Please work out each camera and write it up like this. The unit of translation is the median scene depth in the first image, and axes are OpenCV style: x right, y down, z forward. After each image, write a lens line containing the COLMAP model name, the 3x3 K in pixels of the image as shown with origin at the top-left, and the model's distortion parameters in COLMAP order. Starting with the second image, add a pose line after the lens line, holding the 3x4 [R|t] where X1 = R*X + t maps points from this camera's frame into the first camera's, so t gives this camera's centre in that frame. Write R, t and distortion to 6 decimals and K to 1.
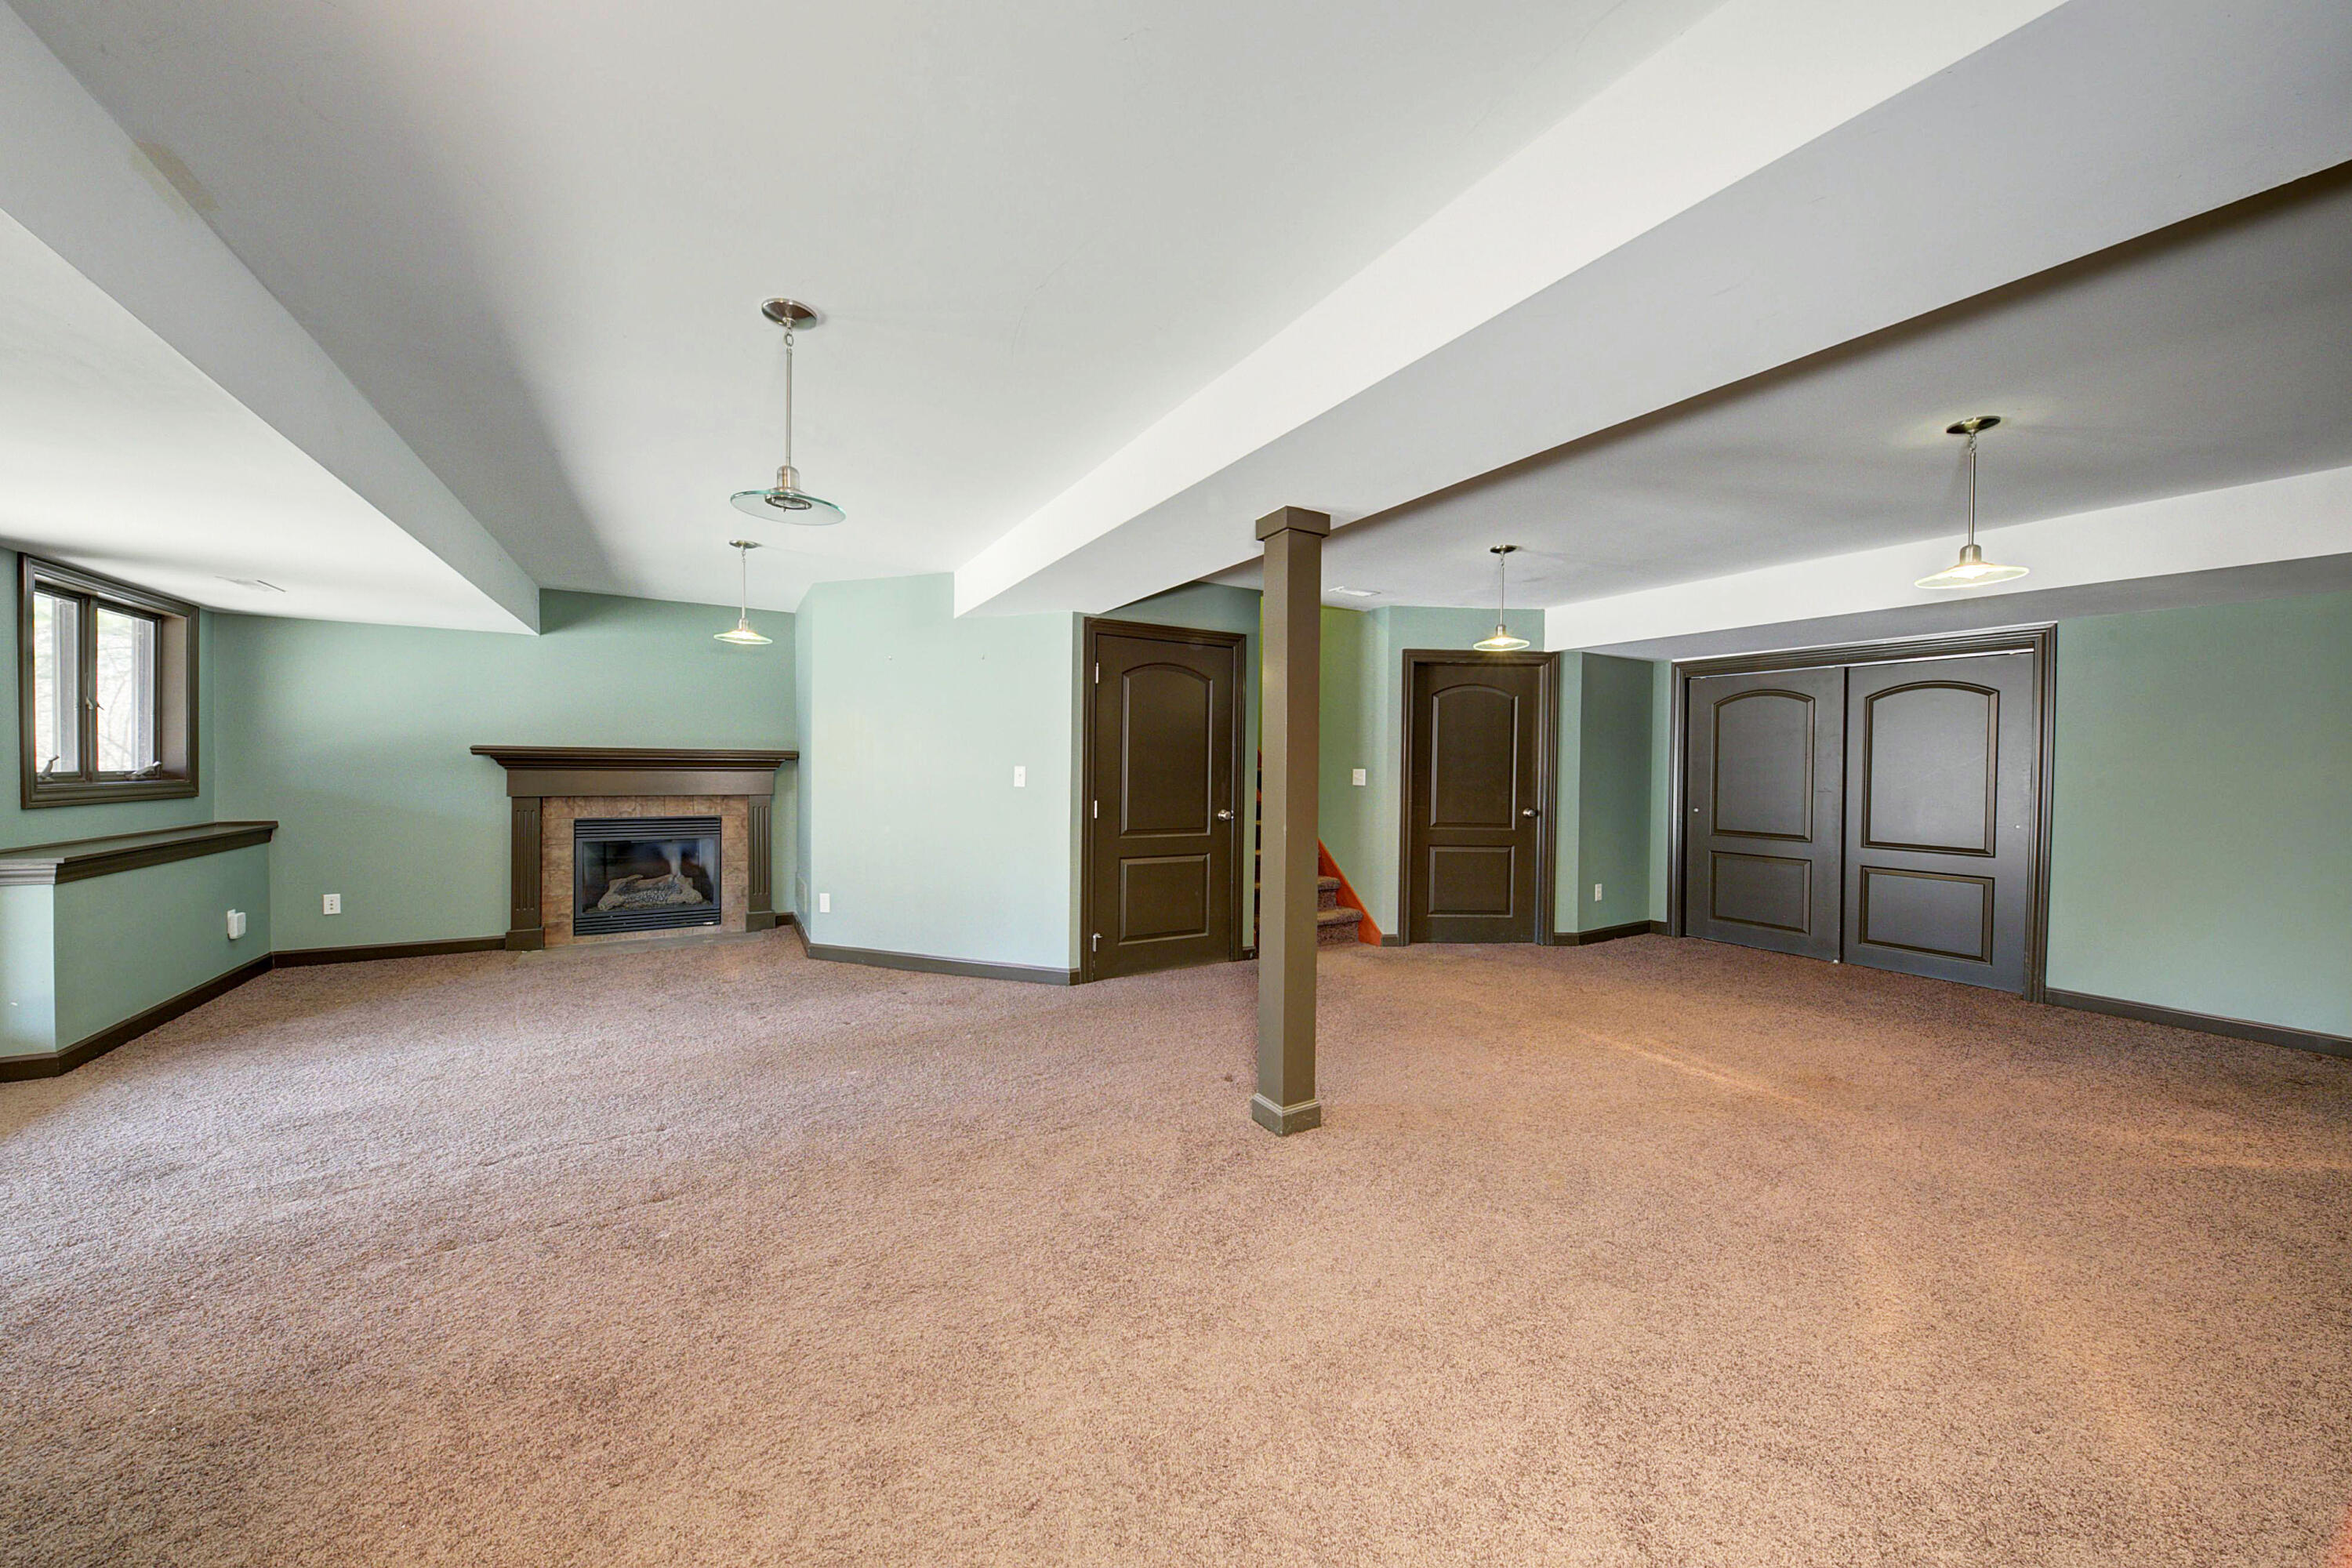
lens RADIAL K [[808.8, 0, 1192.6], [0, 808.8, 772.6], [0, 0, 1]] dist [-0.005160, -0.000902]
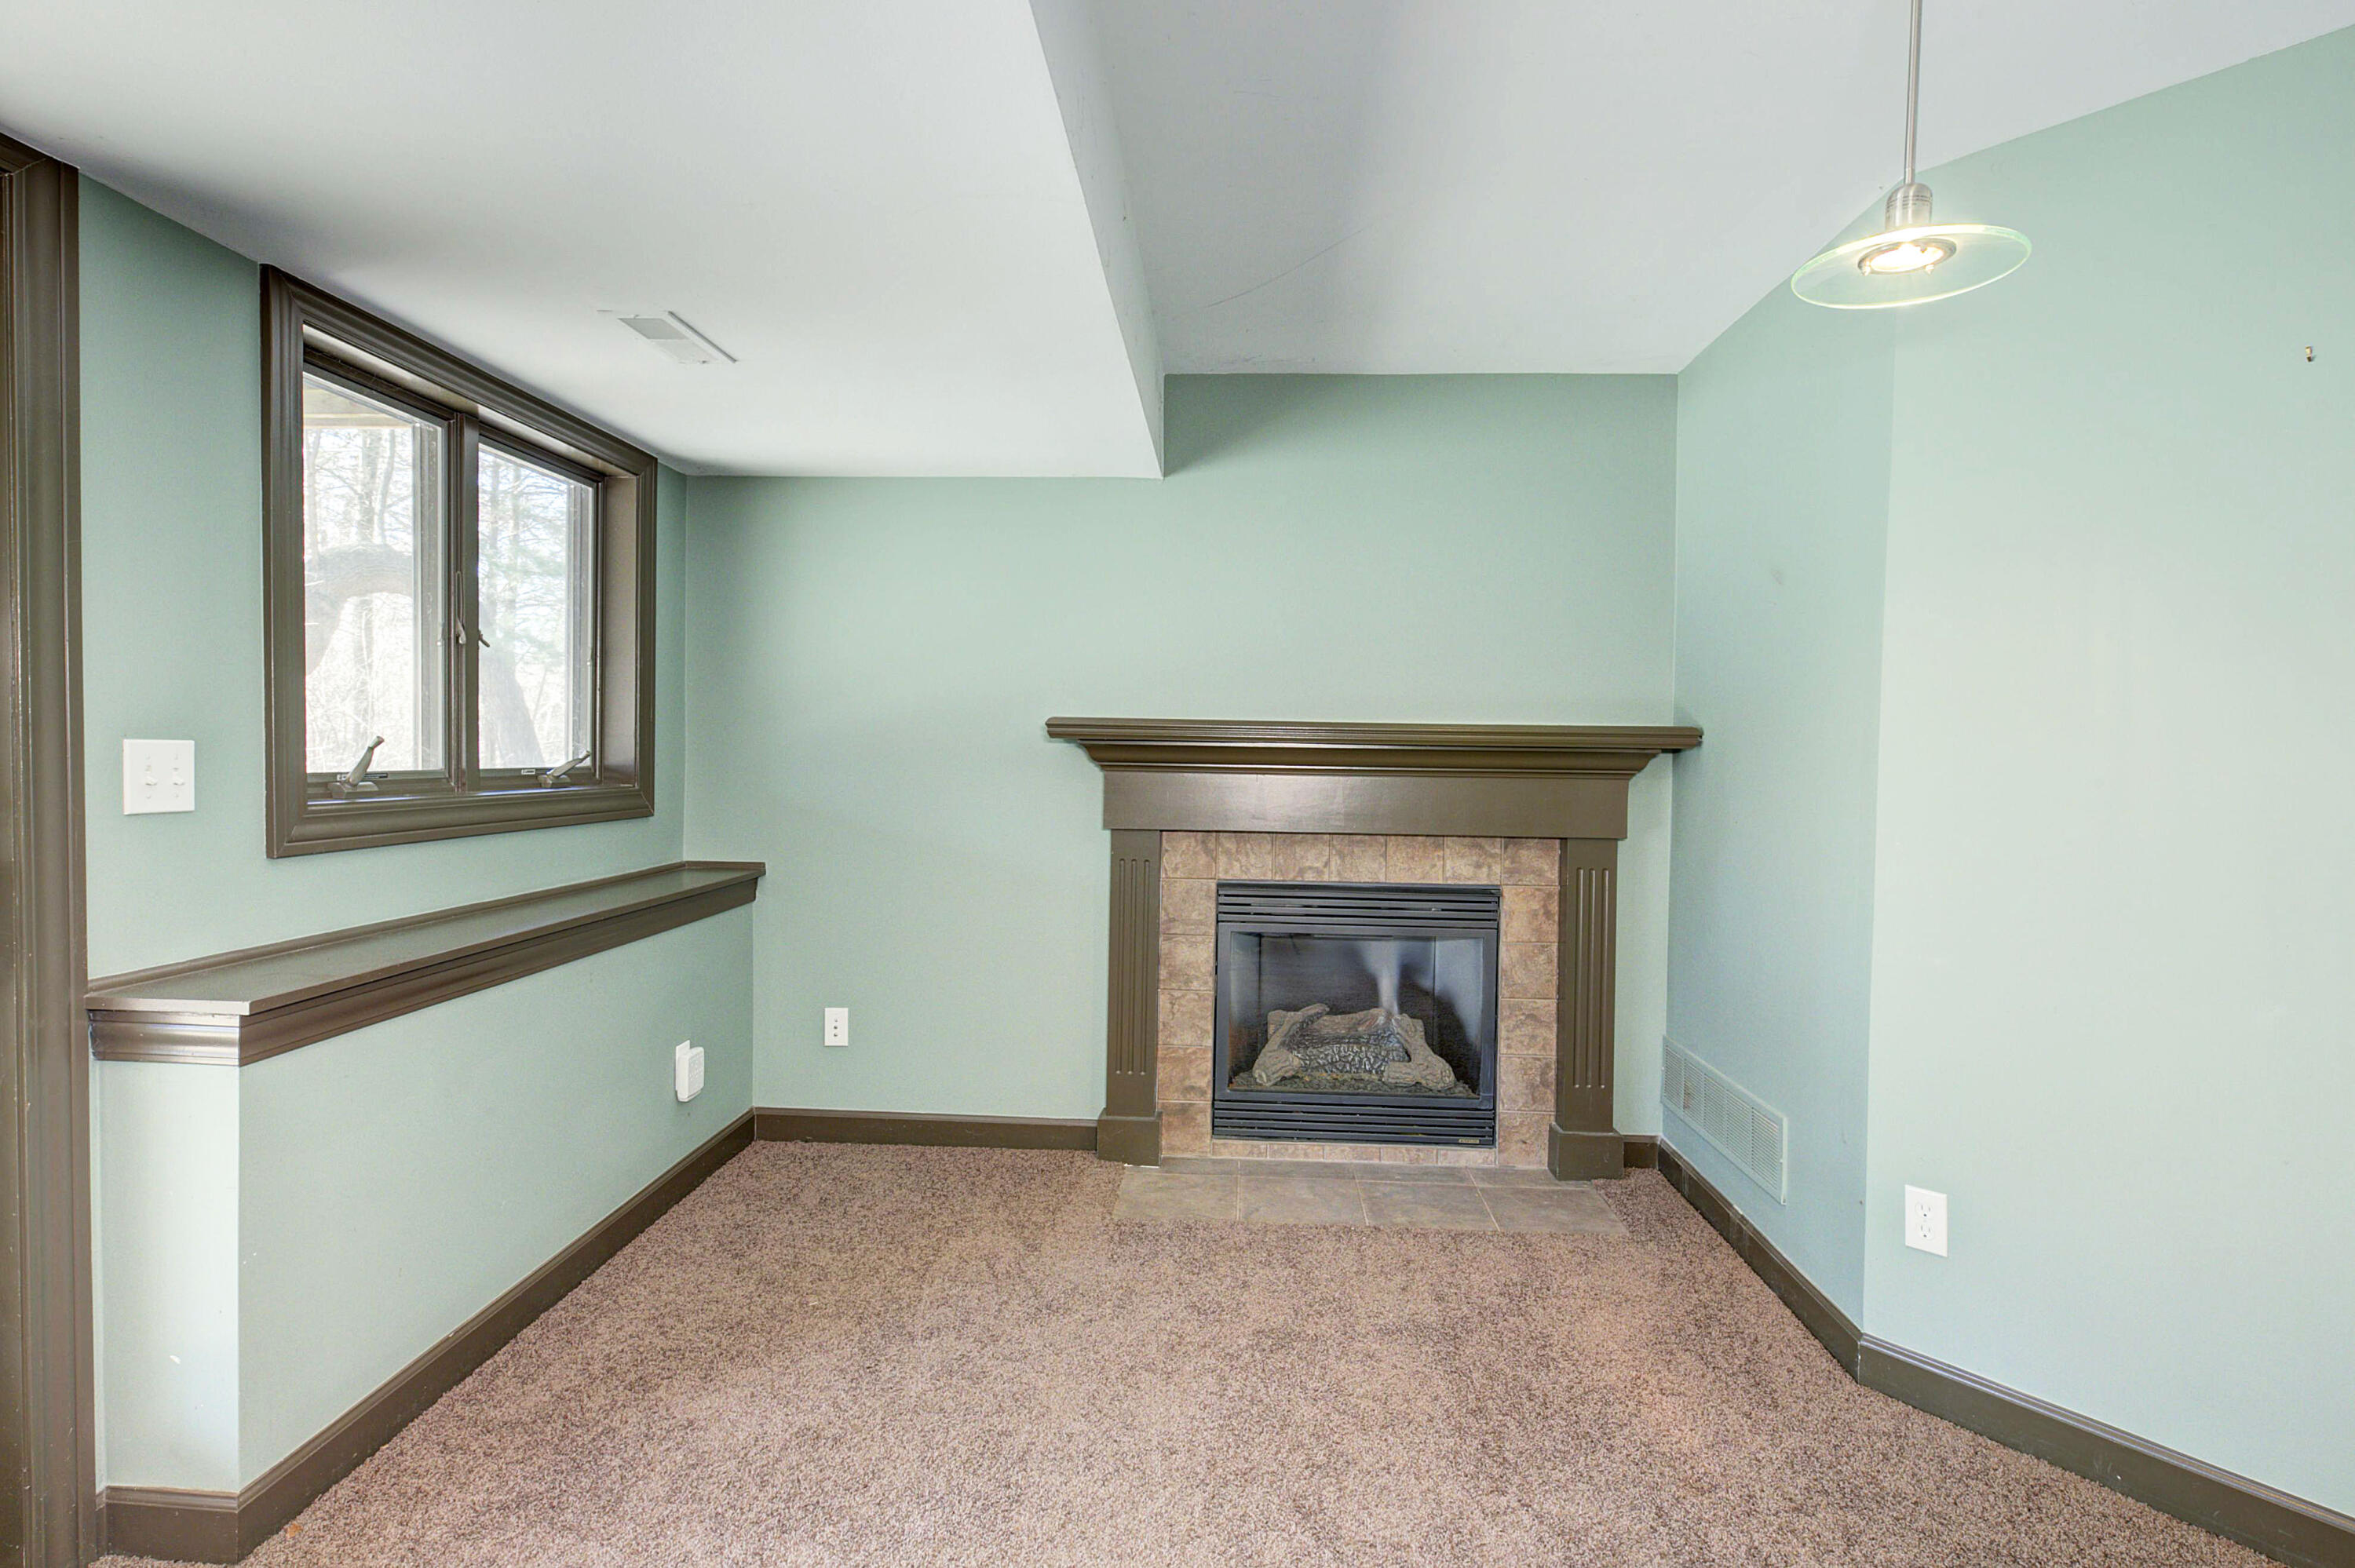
lens RADIAL K [[1189.2, 0, 1180.5], [0, 1189.2, 793.0], [0, 0, 1]] dist [0.027948, 0.000052]
pose [[0.823797, 0.024526, -0.566355, -0.407180], [-0.013248, 0.999624, 0.024018, -0.007323], [0.566731, -0.012283, 0.823812, 0.439699]]
